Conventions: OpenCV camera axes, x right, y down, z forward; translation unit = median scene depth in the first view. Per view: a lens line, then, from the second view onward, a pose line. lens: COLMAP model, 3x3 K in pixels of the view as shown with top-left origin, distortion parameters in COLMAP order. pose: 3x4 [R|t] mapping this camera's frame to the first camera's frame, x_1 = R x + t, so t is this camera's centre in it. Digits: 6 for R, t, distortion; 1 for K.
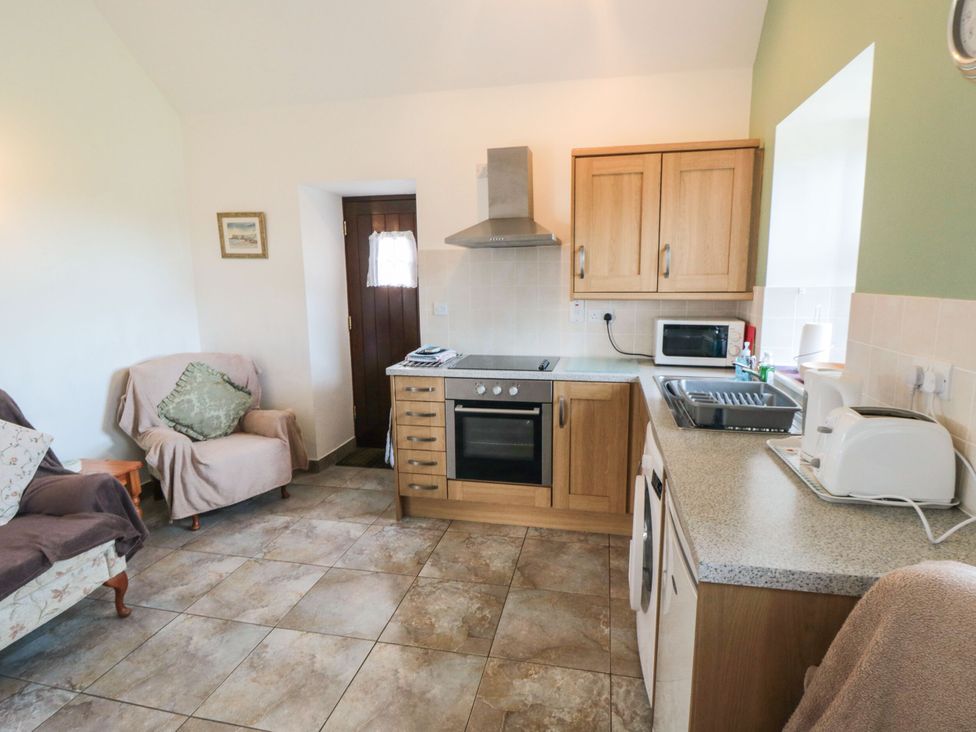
lens RADIAL K [[513.8, 0, 496.5], [0, 513.8, 363.8], [0, 0, 1]] dist [-0.001107, -0.000352]
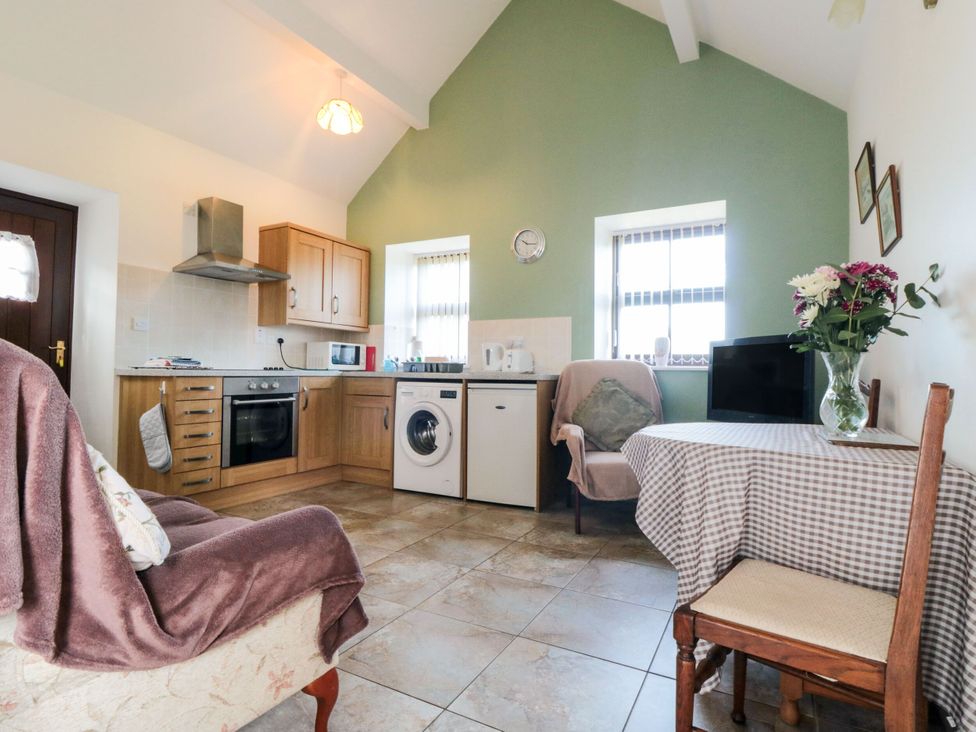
lens RADIAL K [[513.8, 0, 492.0], [0, 513.8, 363.4], [0, 0, 1]] dist [-0.001107, -0.000352]
pose [[0.302719, 0.029173, 0.952633, -1.069226], [0.134773, 0.988177, -0.073088, 0.170171], [-0.943503, 0.150515, 0.295208, 0.074073]]
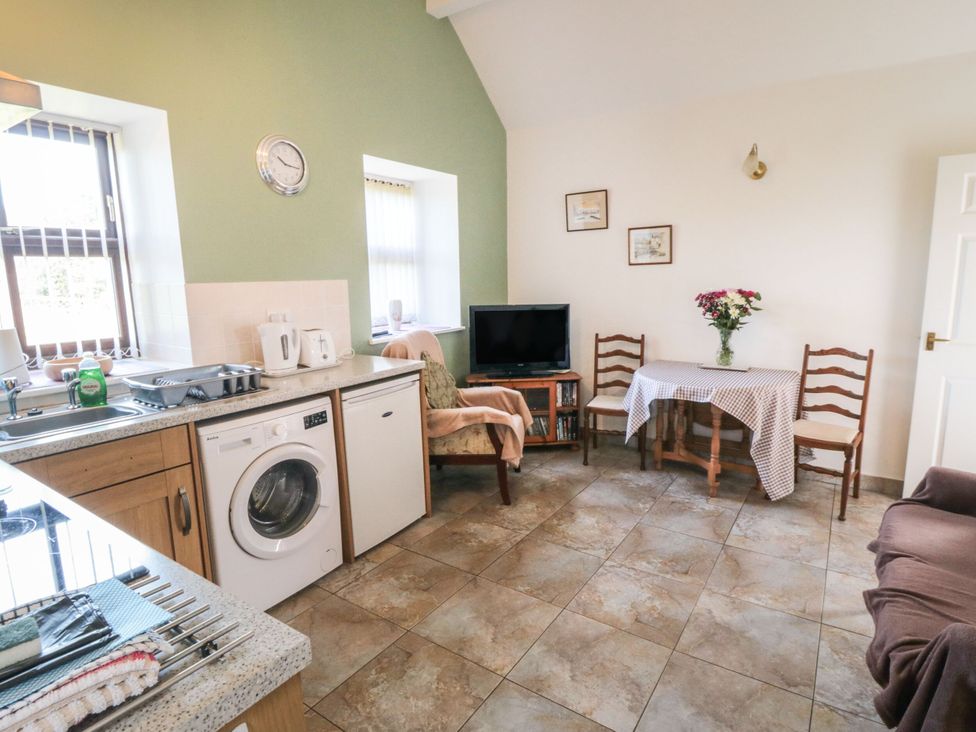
lens RADIAL K [[536.4, 0, 493.0], [0, 536.4, 367.1], [0, 0, 1]] dist [-0.020144, -0.001257]
pose [[-0.923395, -0.041975, 0.381550, -0.396752], [0.086287, 0.945864, 0.312882, -0.182659], [-0.374028, 0.321837, -0.869784, 1.195874]]
